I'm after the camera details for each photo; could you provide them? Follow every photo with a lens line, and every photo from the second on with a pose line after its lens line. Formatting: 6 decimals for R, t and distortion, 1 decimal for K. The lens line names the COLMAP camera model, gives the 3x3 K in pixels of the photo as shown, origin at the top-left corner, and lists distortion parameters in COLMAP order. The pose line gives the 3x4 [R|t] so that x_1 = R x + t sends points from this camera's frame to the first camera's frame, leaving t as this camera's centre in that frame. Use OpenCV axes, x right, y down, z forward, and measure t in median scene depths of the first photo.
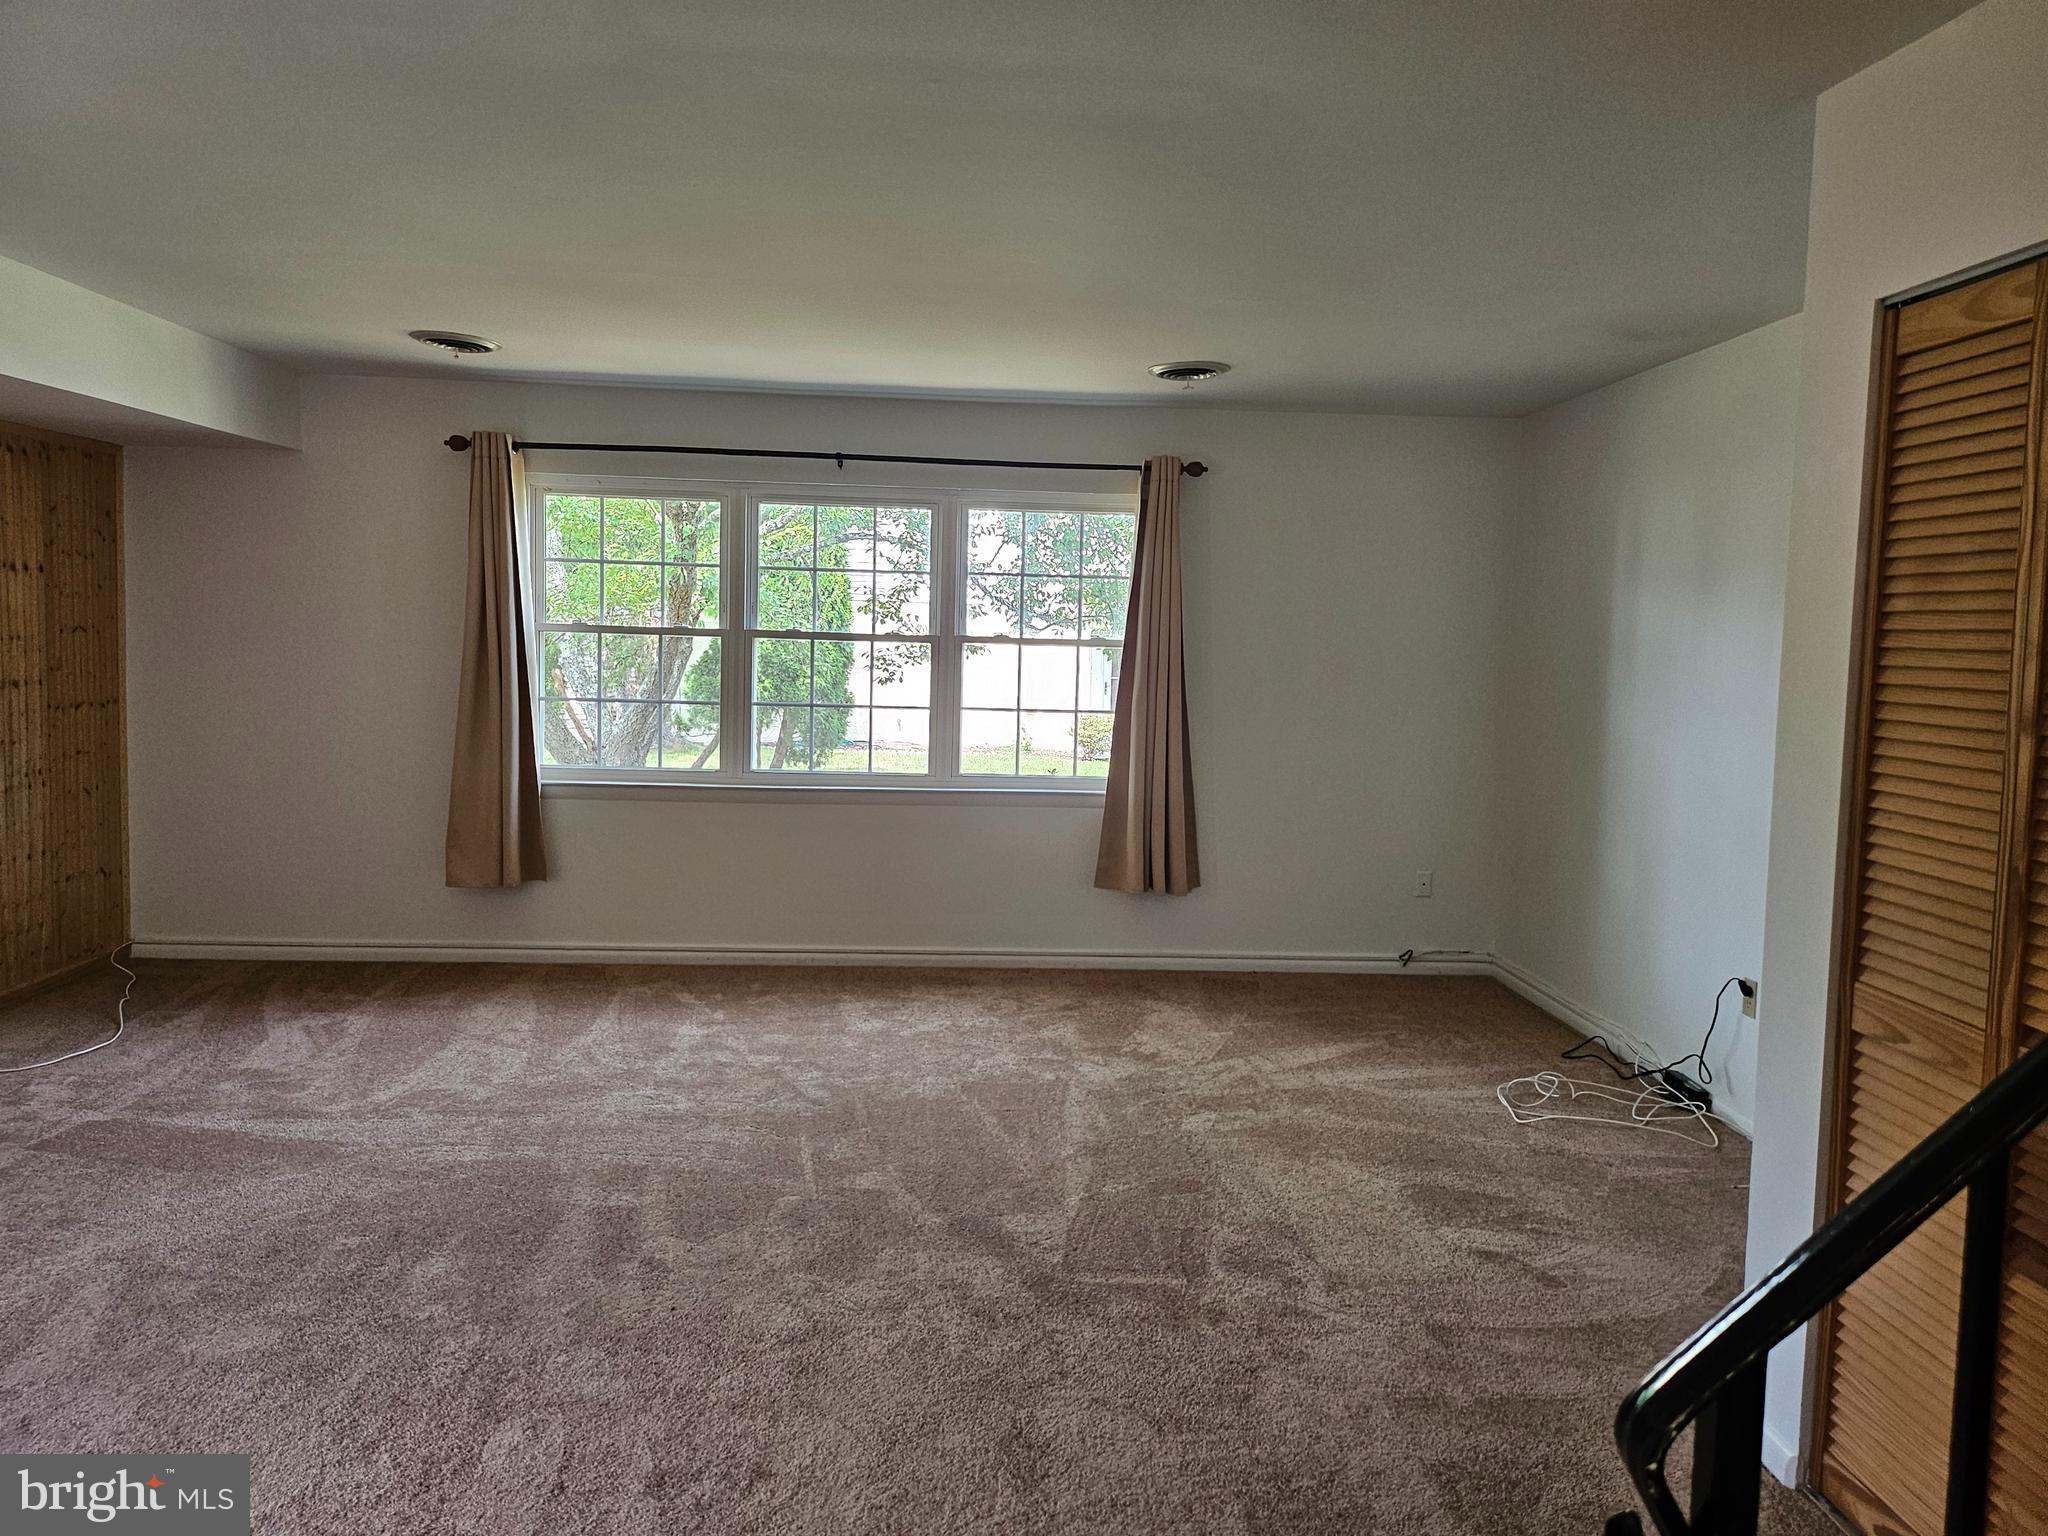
lens RADIAL K [[1431.8, 0, 1049.1], [0, 1431.8, 742.0], [0, 0, 1]] dist [0.079455, -0.097474]
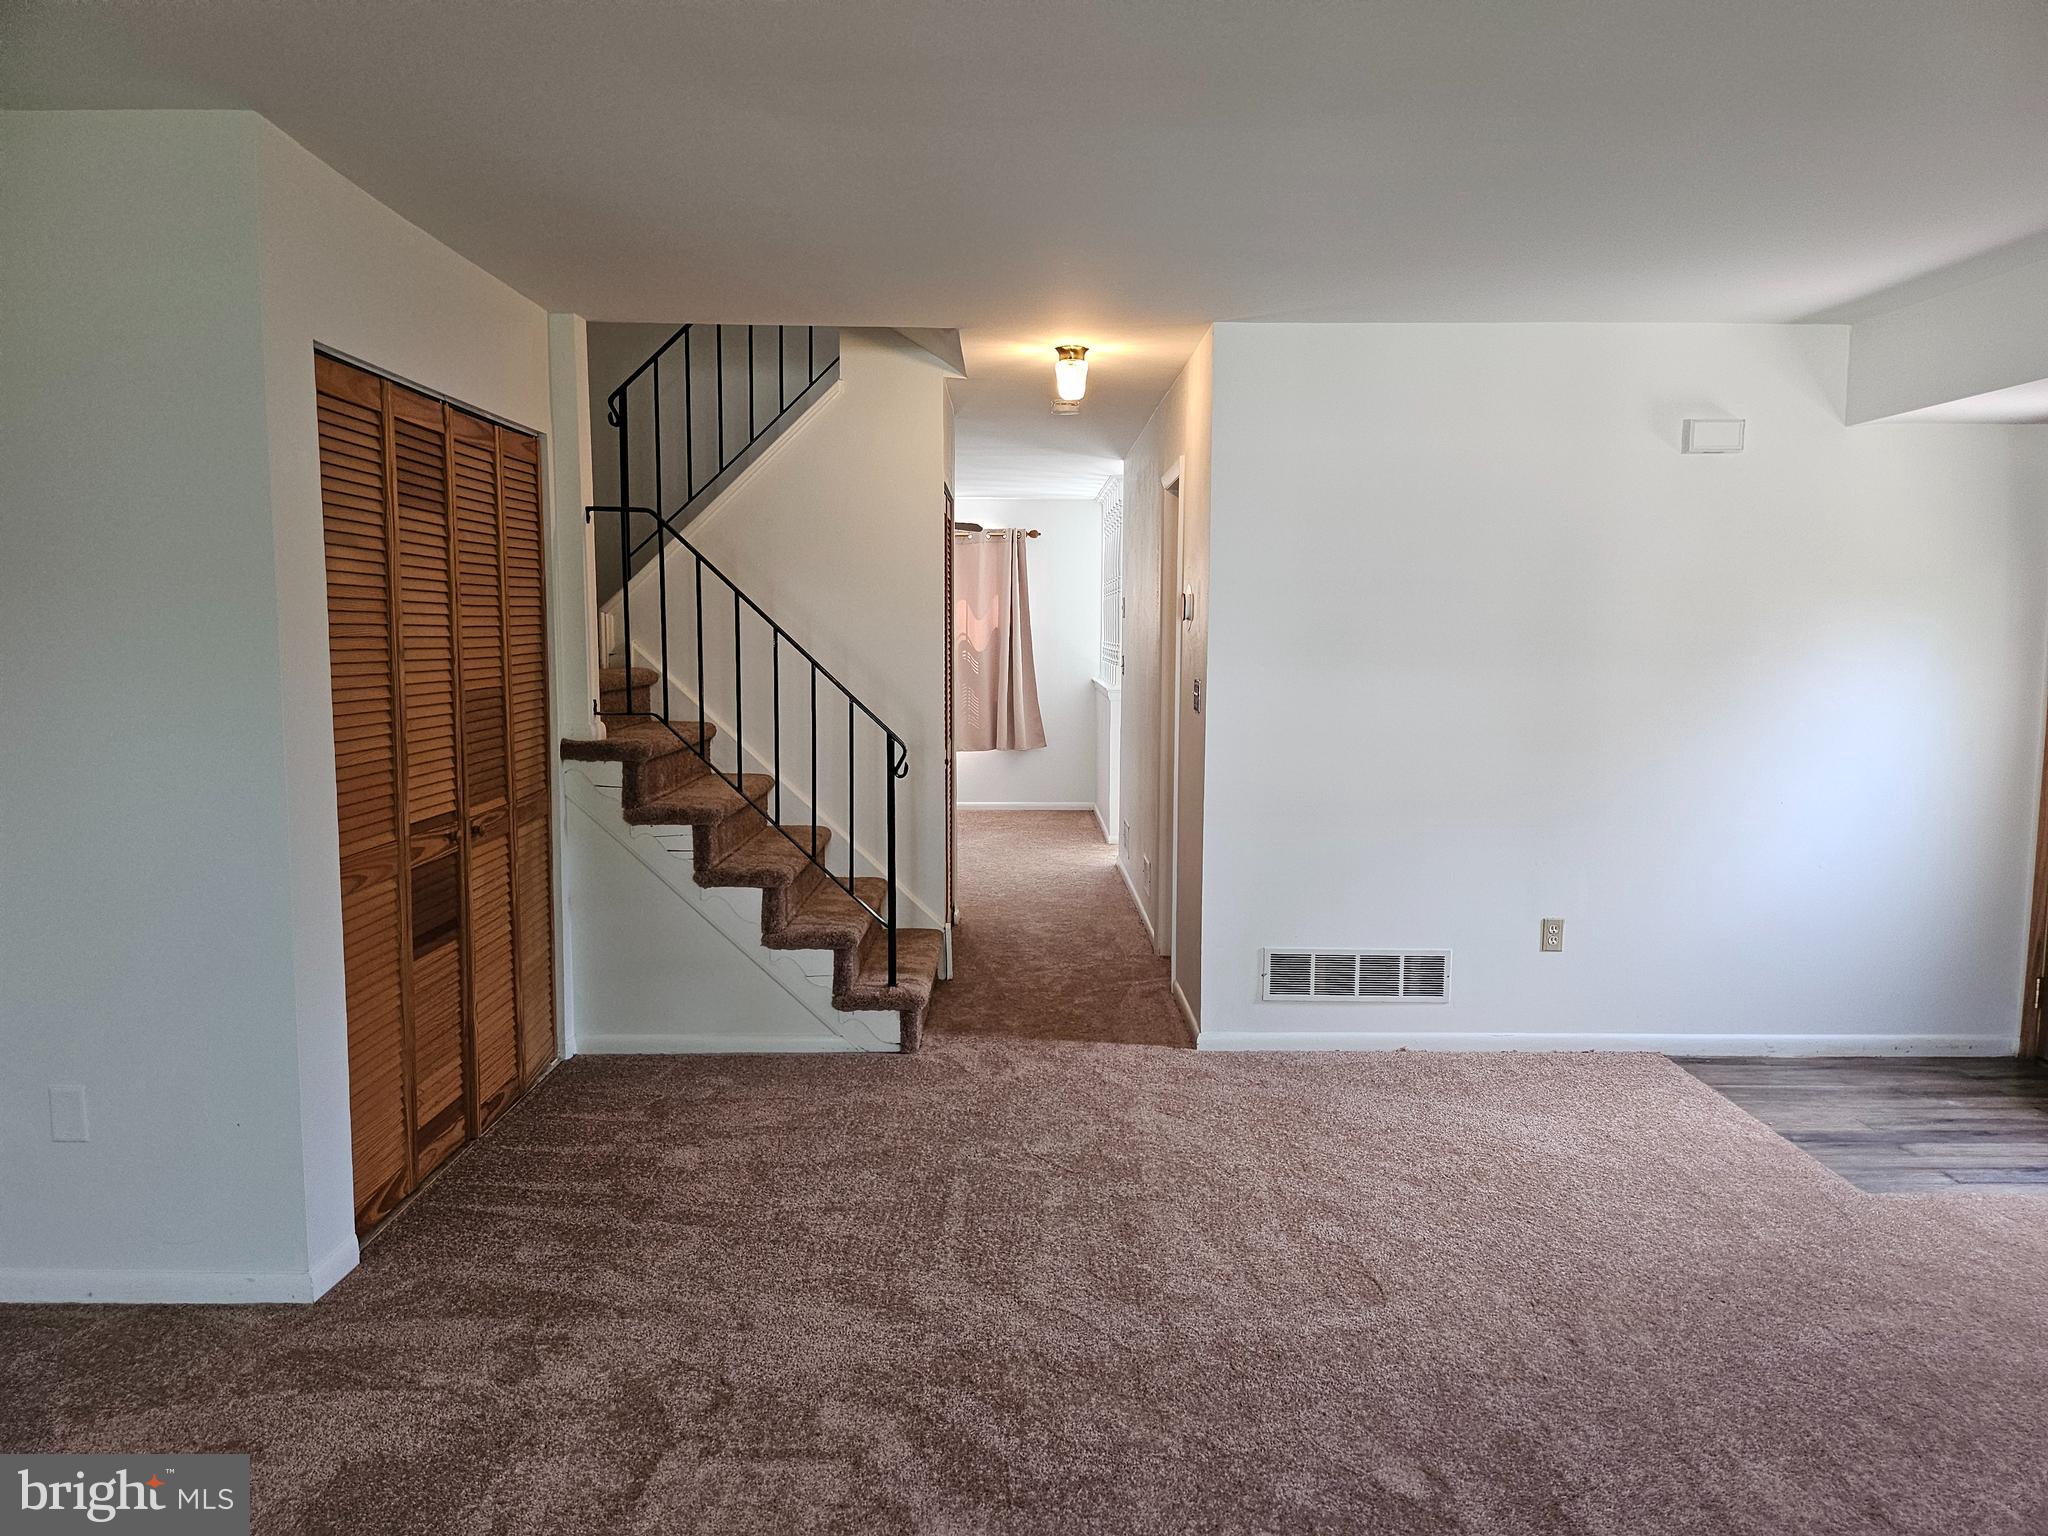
lens RADIAL K [[1439.9, 0, 1035.0], [0, 1439.9, 776.3], [0, 0, 1]] dist [0.086138, -0.102794]
pose [[-0.998139, -0.039766, 0.046227, -0.074219], [-0.030908, 0.983435, 0.178605, -0.089177], [-0.052564, 0.176844, -0.982834, 1.176564]]
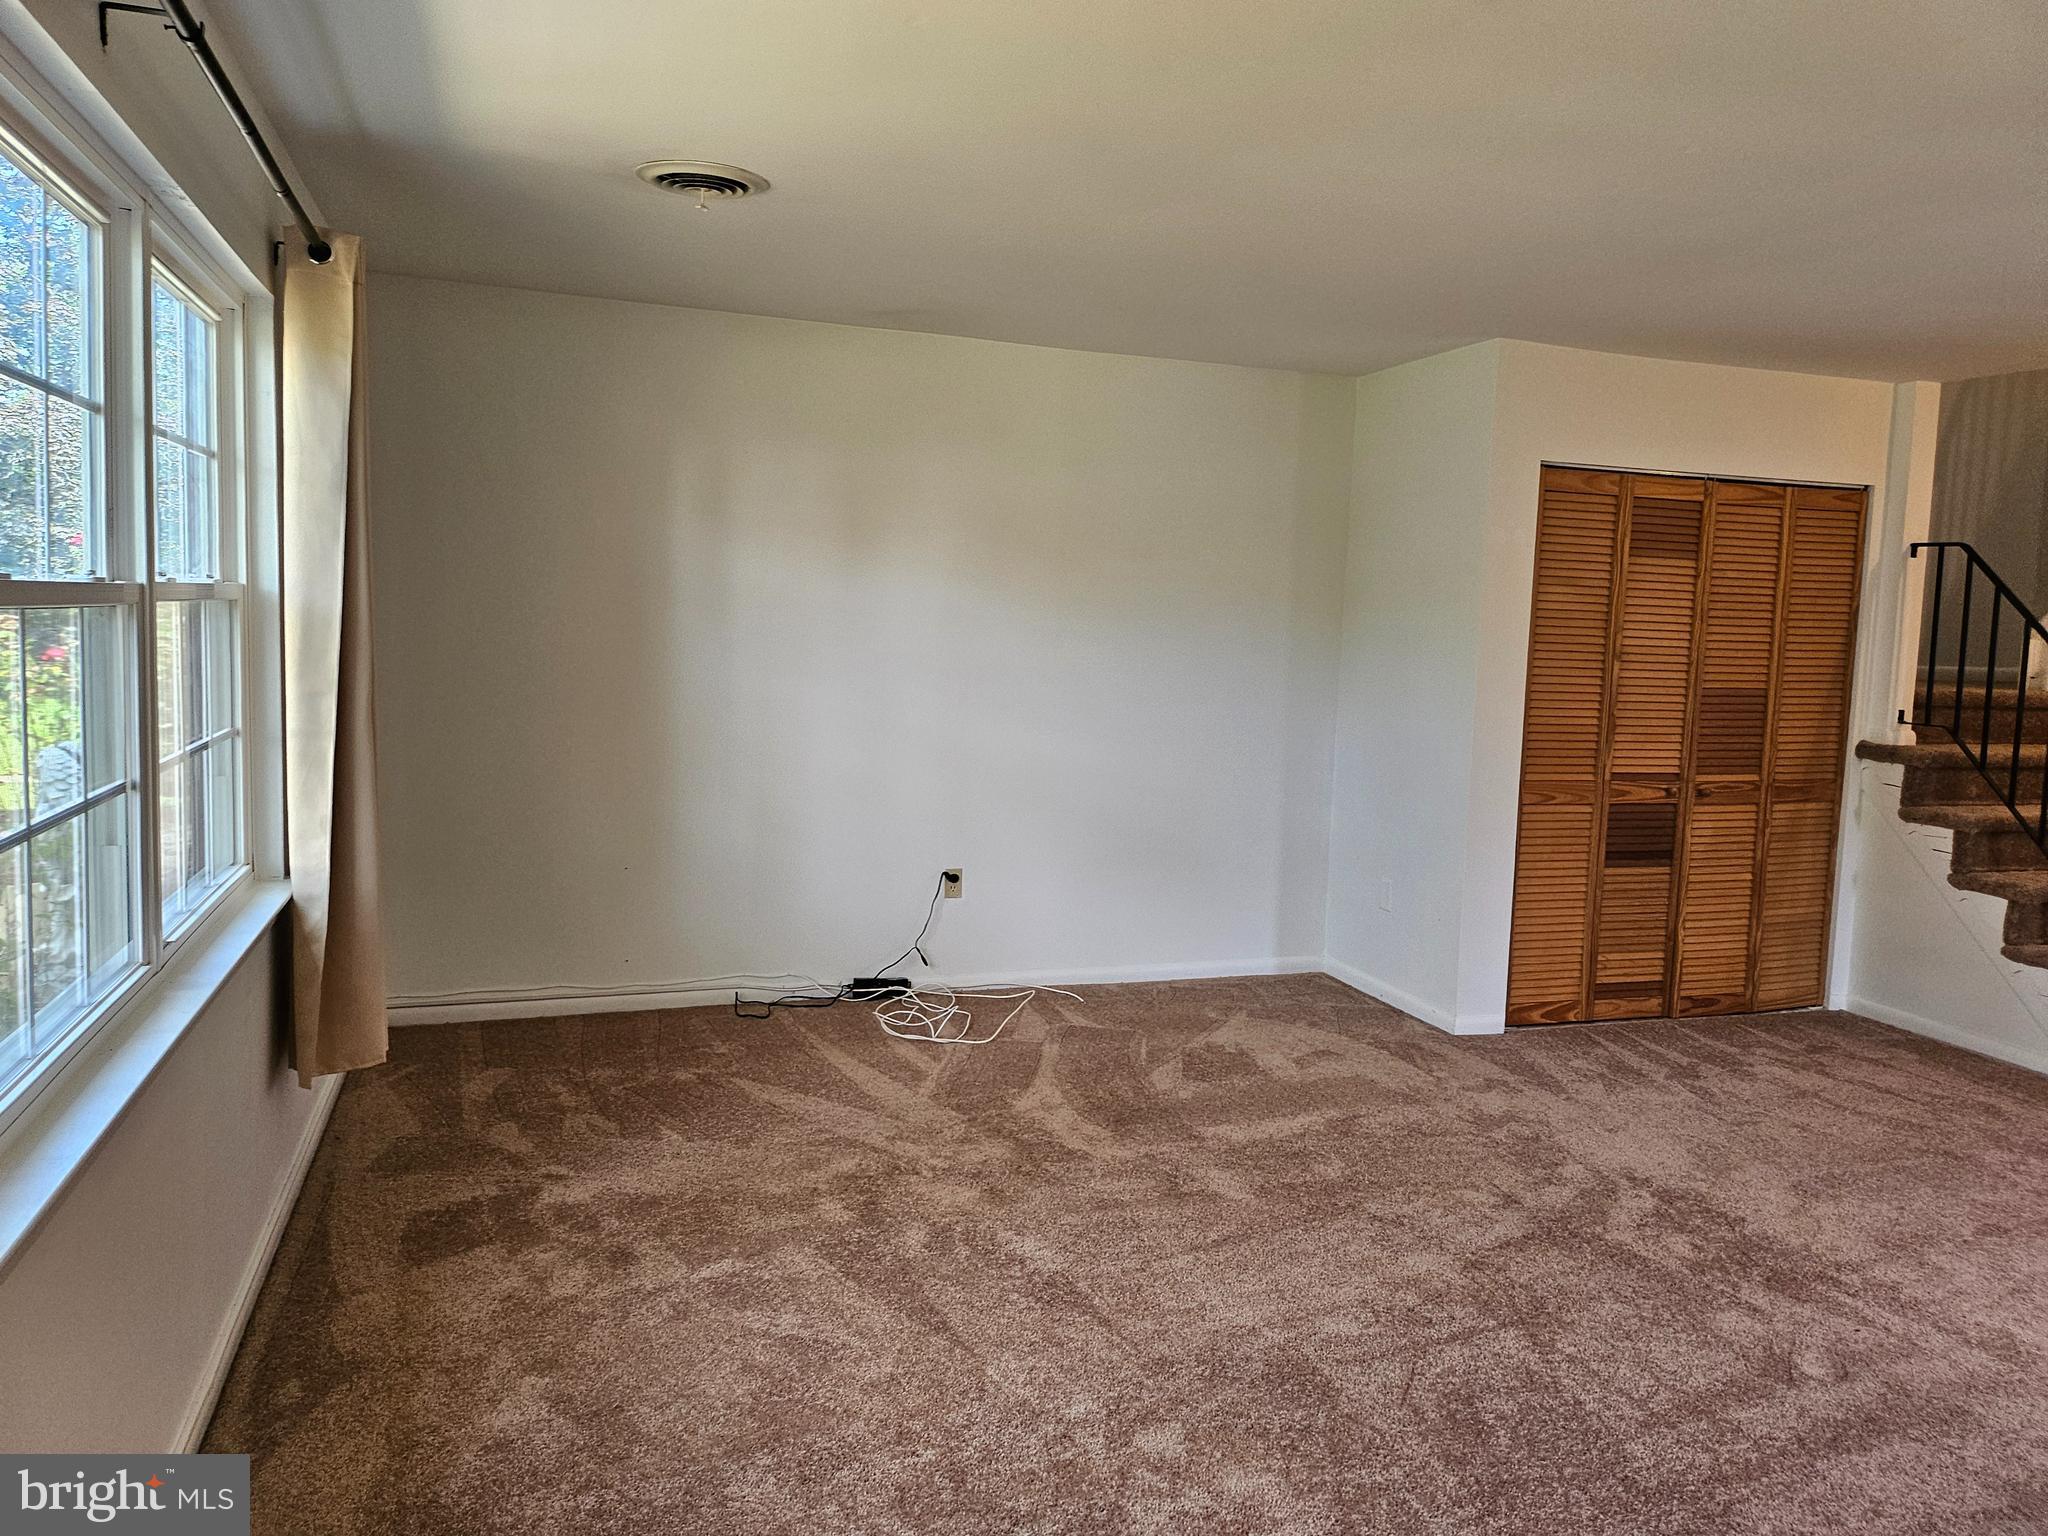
lens RADIAL K [[1439.0, 0, 1047.4], [0, 1439.0, 744.0], [0, 0, 1]] dist [0.081005, -0.096989]
pose [[-0.274070, -0.128057, 0.953146, -0.662865], [0.026532, 0.989711, 0.140599, -0.108036], [-0.961344, 0.063823, -0.267852, 1.161861]]
